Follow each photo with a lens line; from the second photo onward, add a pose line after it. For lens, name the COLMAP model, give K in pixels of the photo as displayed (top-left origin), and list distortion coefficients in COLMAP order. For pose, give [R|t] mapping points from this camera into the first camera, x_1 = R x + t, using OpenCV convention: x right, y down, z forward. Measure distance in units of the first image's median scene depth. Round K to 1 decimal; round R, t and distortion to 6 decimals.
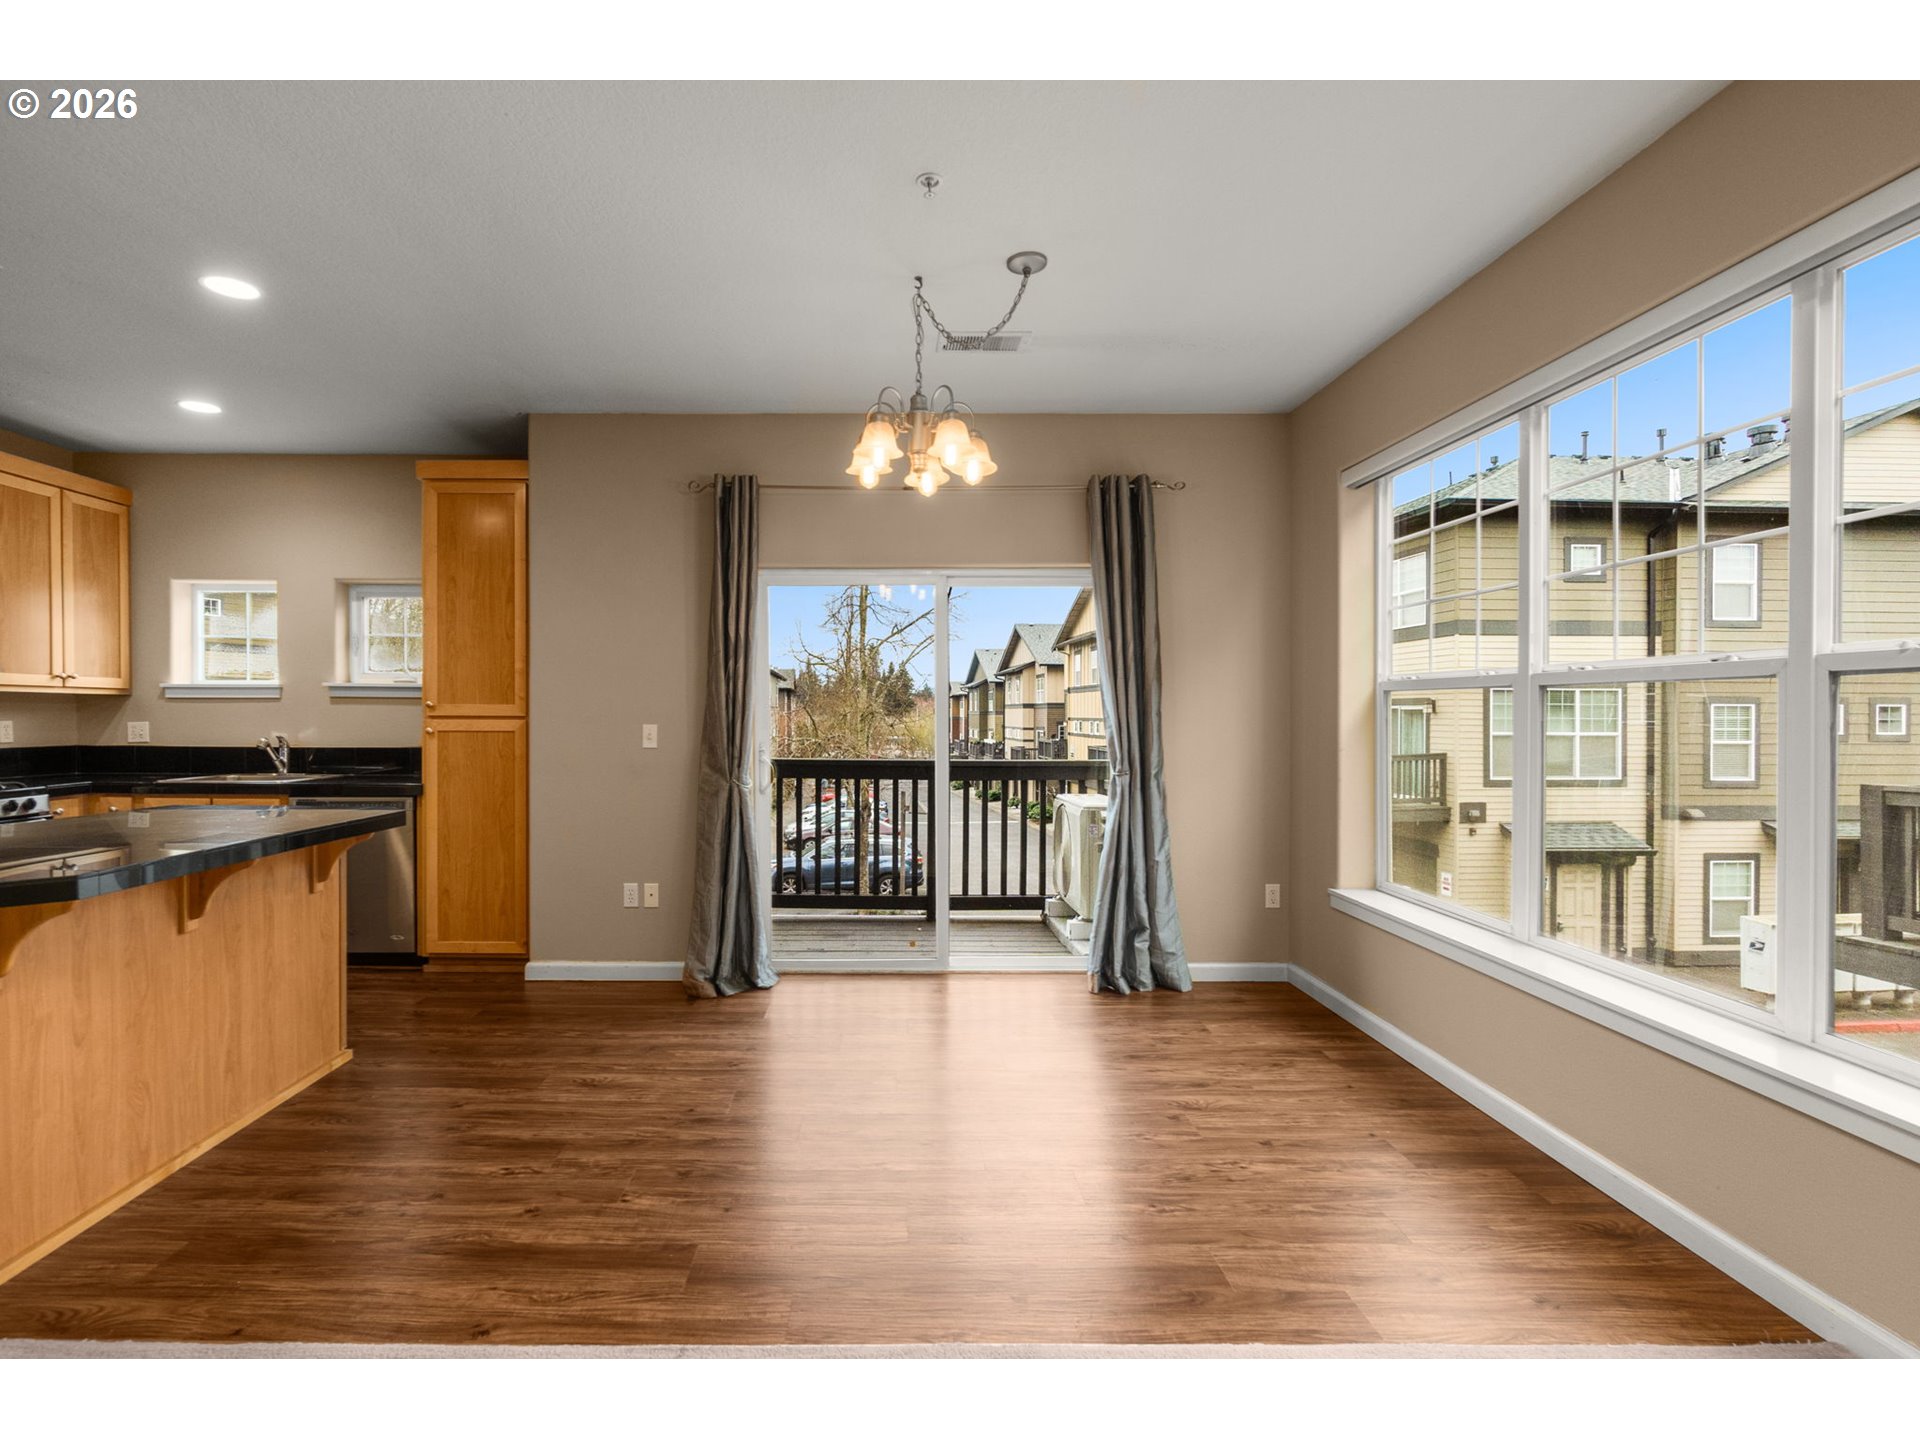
lens RADIAL K [[907.3, 0, 897.0], [0, 907.3, 724.7], [0, 0, 1]] dist [-0.018173, 0.005277]
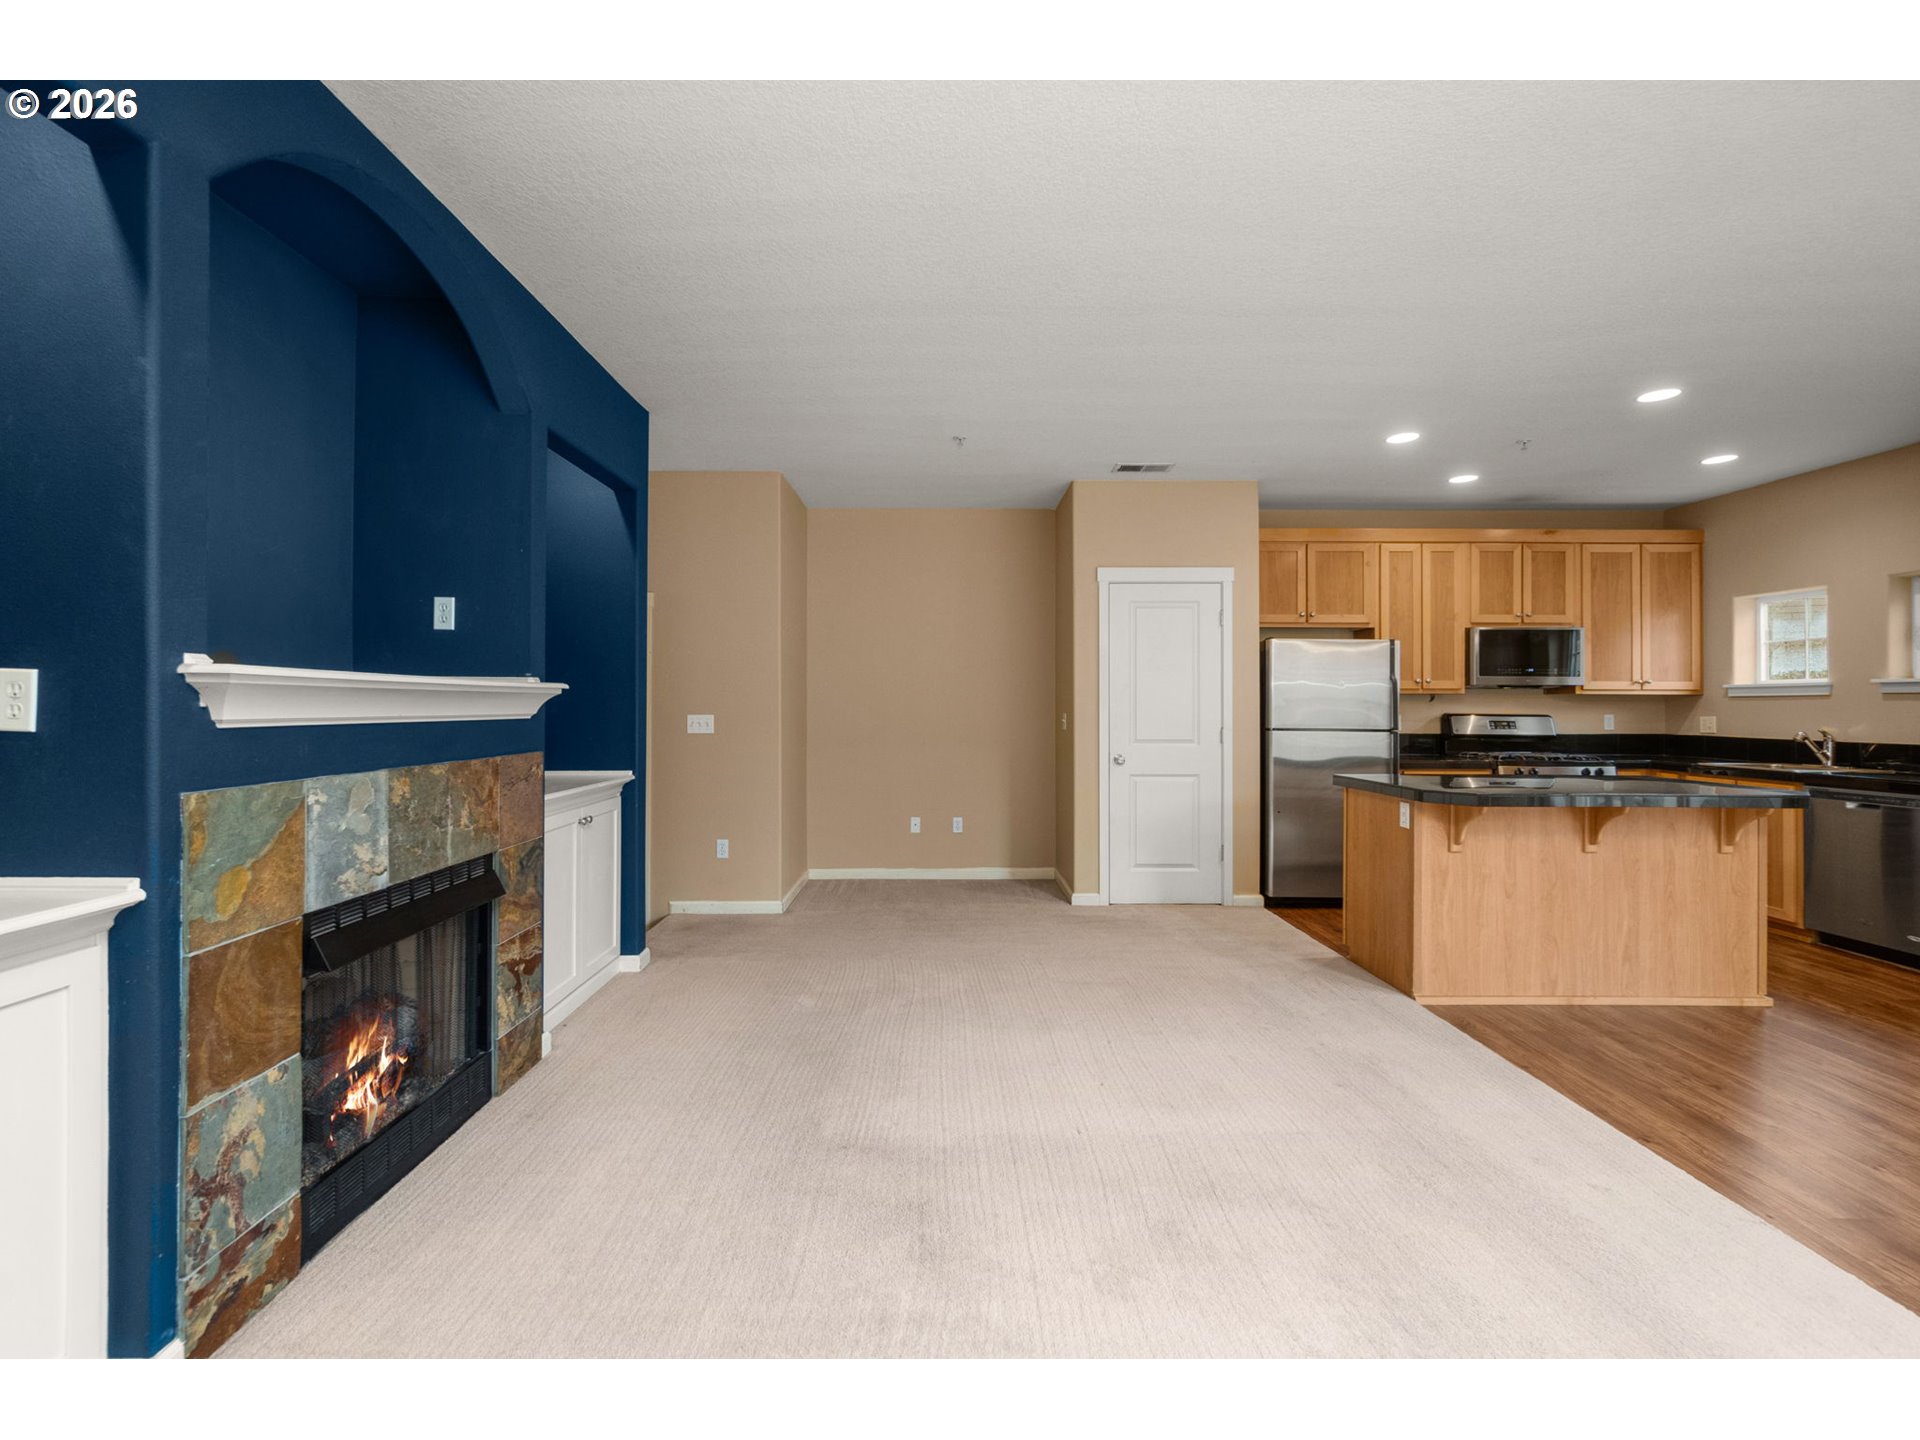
lens RADIAL K [[861.3, 0, 937.5], [0, 861.3, 700.8], [0, 0, 1]] dist [0.001068, 0.001591]
pose [[-0.007694, -0.010403, -0.999916, 0.400749], [-0.014537, 0.999841, -0.010290, 0.003547], [0.999865, 0.014456, -0.007844, -0.054604]]
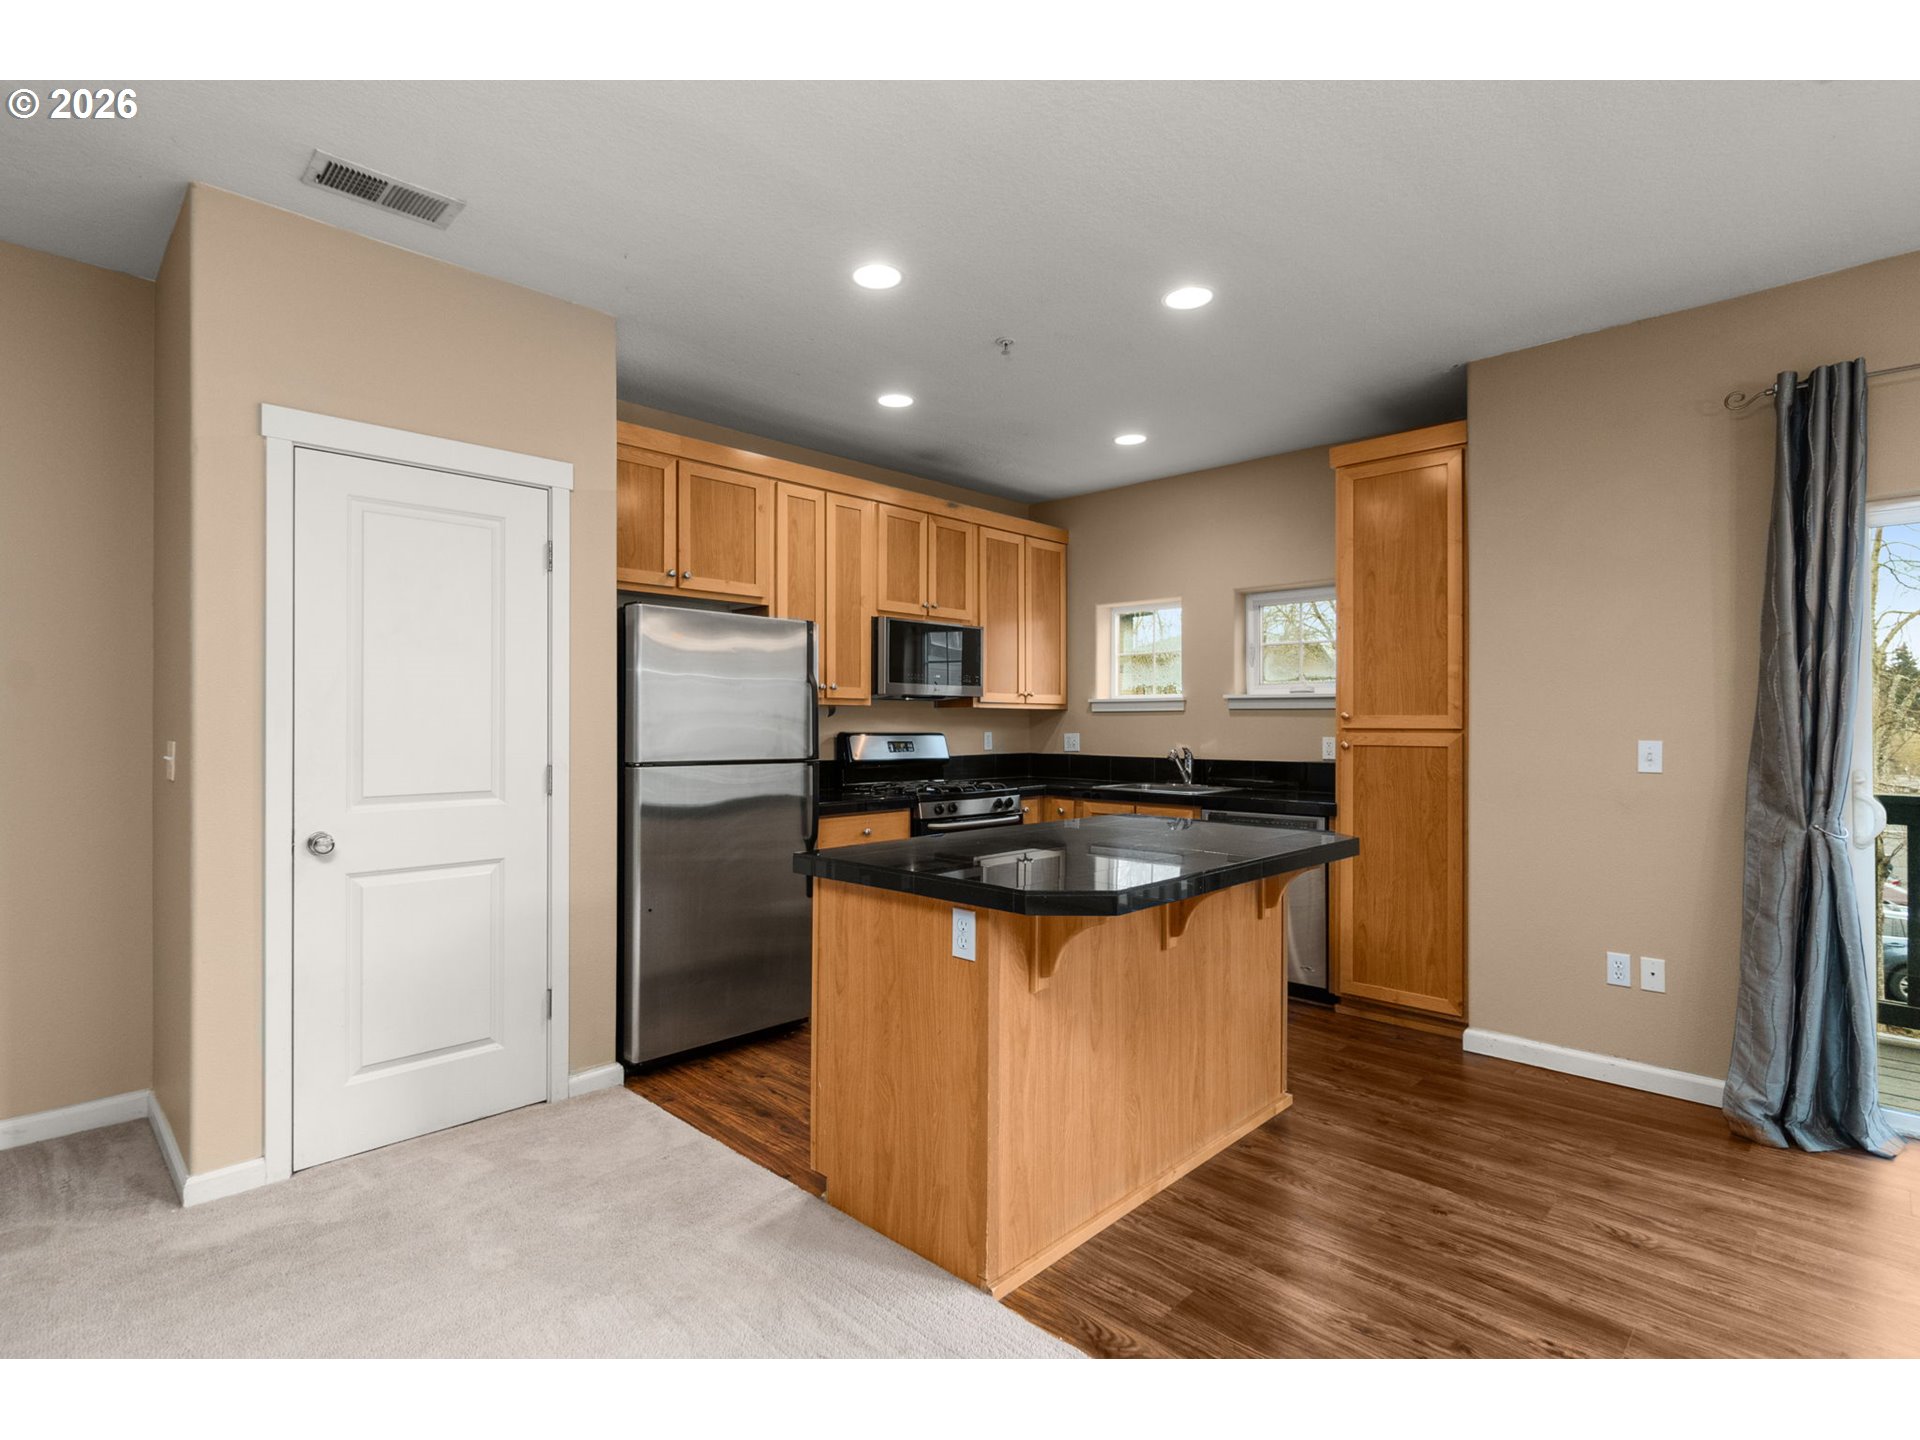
lens RADIAL K [[942.3, 0, 945.4], [0, 942.3, 719.6], [0, 0, 1]] dist [0.002318, 0.000651]
pose [[0.706646, -0.005540, -0.707546, -0.135972], [-0.006878, 0.999868, -0.014698, -0.002125], [0.707534, 0.015253, 0.706515, 0.055112]]
